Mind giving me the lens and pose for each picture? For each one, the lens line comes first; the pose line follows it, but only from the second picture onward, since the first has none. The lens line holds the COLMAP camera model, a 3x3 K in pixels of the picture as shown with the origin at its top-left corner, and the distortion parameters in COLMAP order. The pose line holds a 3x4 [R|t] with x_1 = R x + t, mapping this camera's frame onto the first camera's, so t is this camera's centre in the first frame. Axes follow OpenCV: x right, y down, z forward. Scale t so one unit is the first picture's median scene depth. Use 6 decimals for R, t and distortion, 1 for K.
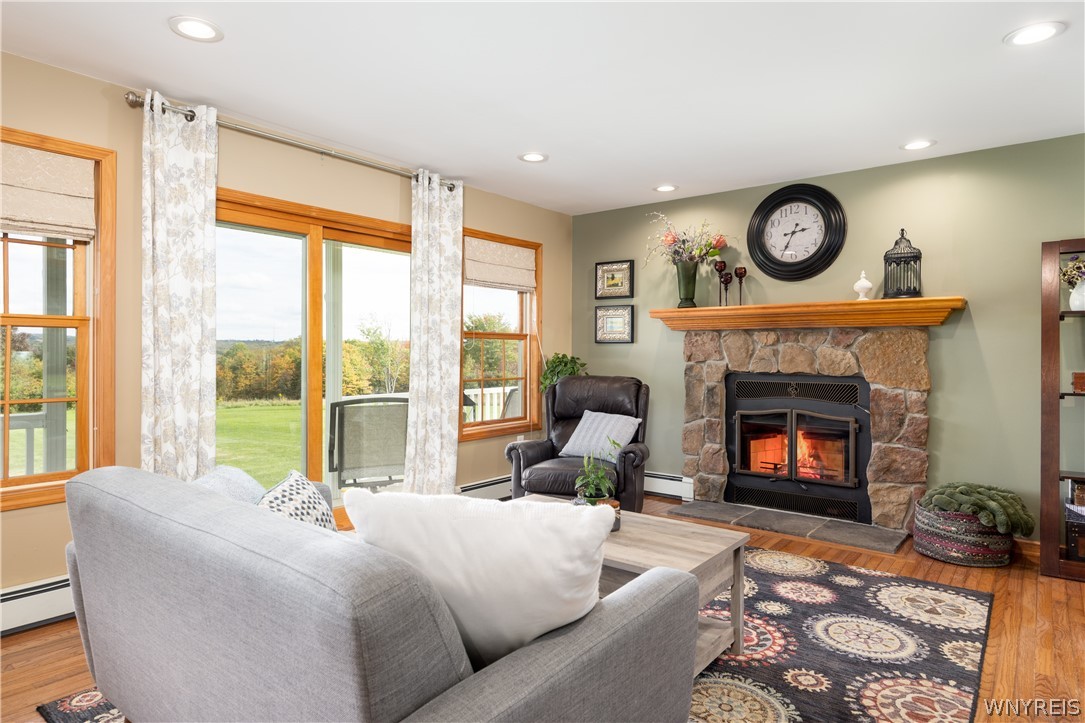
lens RADIAL K [[626.5, 0, 545.5], [0, 626.5, 351.6], [0, 0, 1]] dist [-0.004335, 0.000507]
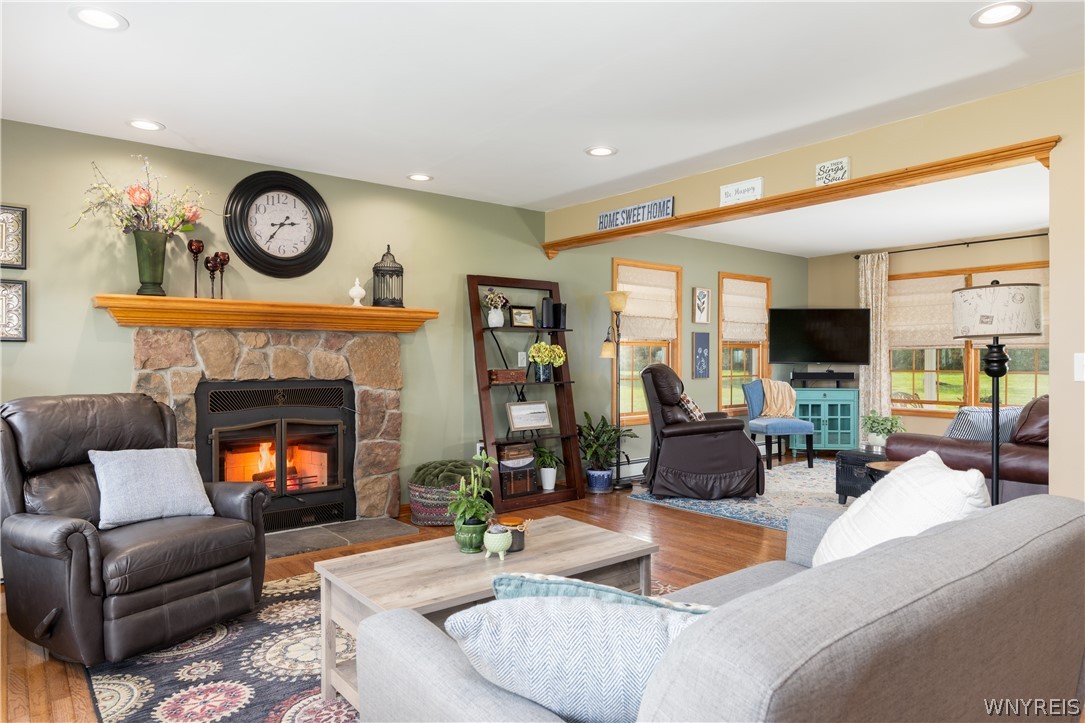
lens RADIAL K [[677.7, 0, 538.8], [0, 677.7, 360.7], [0, 0, 1]] dist [0.008339, -0.000080]
pose [[0.232291, -0.010967, 0.972585, -0.490260], [-0.000523, 0.999935, 0.011400, -0.003476], [-0.972646, -0.003157, 0.232270, 0.414654]]
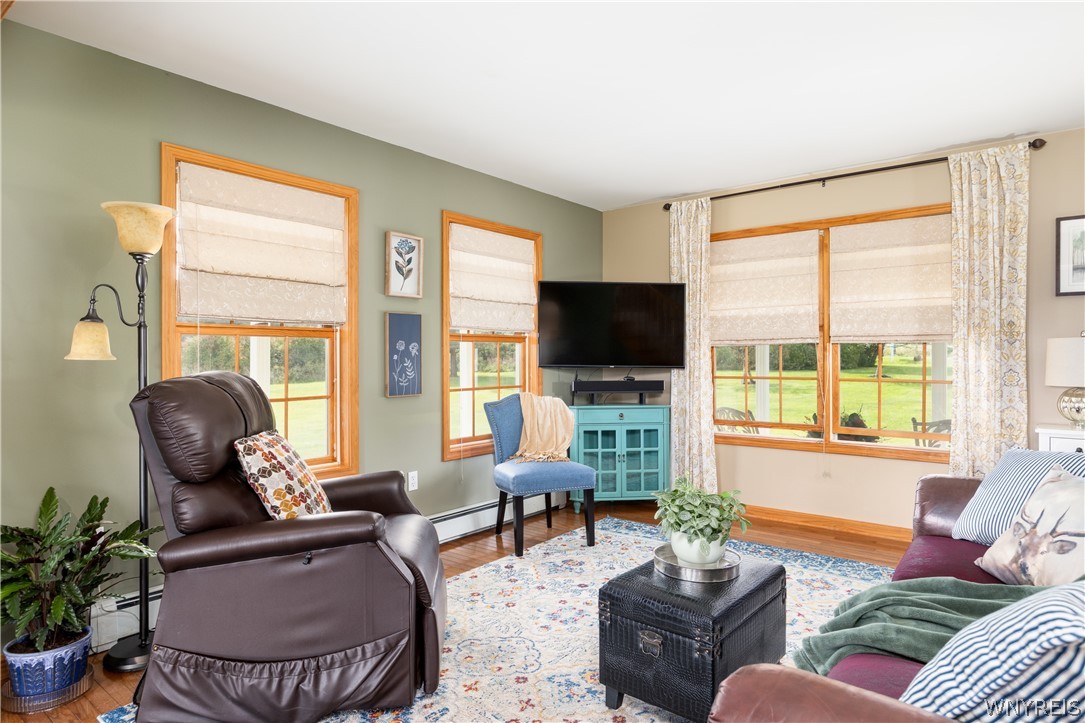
lens RADIAL K [[626.5, 0, 542.9], [0, 626.5, 356.9], [0, 0, 1]] dist [-0.004335, 0.000507]
pose [[0.019660, -0.005288, 0.999793, 0.341784], [-0.000619, 0.999986, 0.005302, 0.000930], [-0.999807, -0.000723, 0.019656, 0.212420]]
